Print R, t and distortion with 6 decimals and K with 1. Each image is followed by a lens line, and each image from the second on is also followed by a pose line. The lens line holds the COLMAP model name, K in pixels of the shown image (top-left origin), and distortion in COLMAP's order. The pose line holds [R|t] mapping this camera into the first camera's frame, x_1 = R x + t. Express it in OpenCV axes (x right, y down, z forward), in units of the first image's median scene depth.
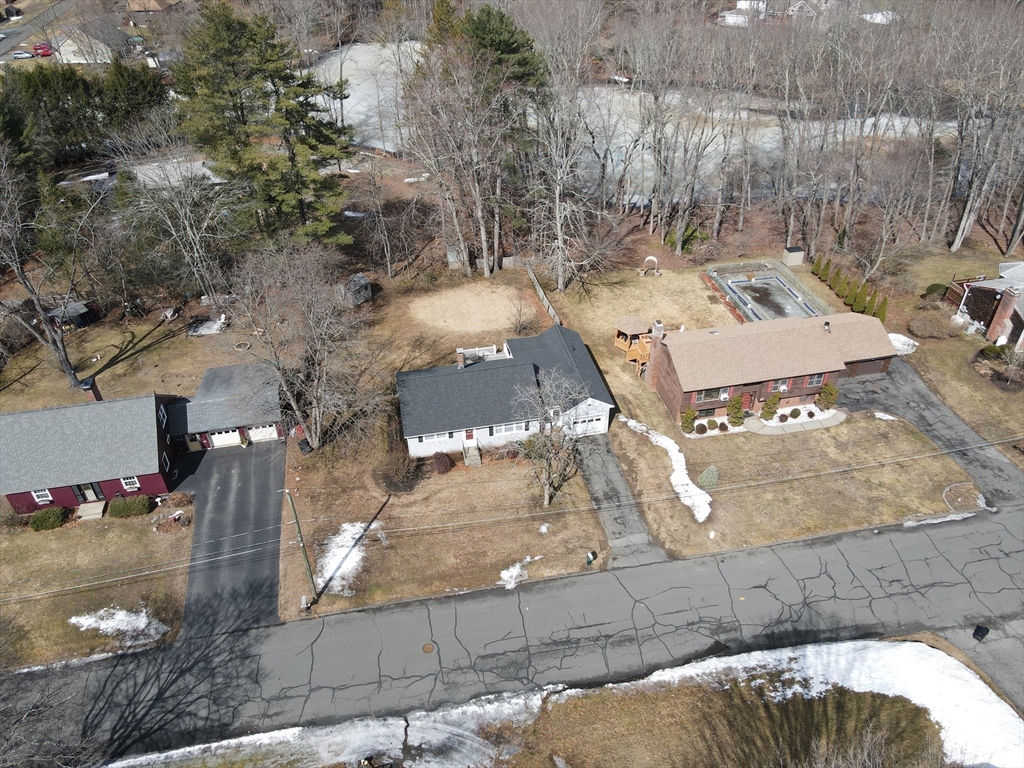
lens RADIAL K [[749.0, 0, 509.1], [0, 749.0, 384.8], [0, 0, 1]] dist [0.012459, 0.001547]
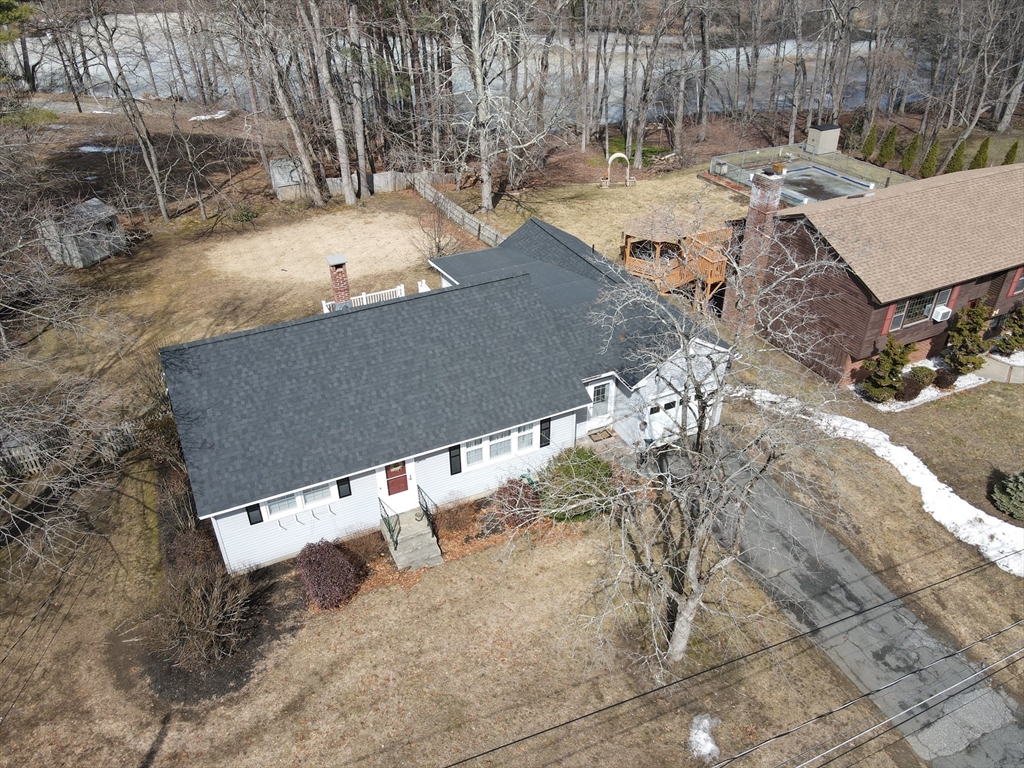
lens RADIAL K [[749.0, 0, 508.8], [0, 749.0, 383.8], [0, 0, 1]] dist [0.012459, 0.001547]
pose [[0.970351, -0.127771, 0.205165, -0.068837], [0.140511, 0.988880, -0.048714, 0.046961], [-0.196660, 0.076098, 0.977514, 0.643757]]
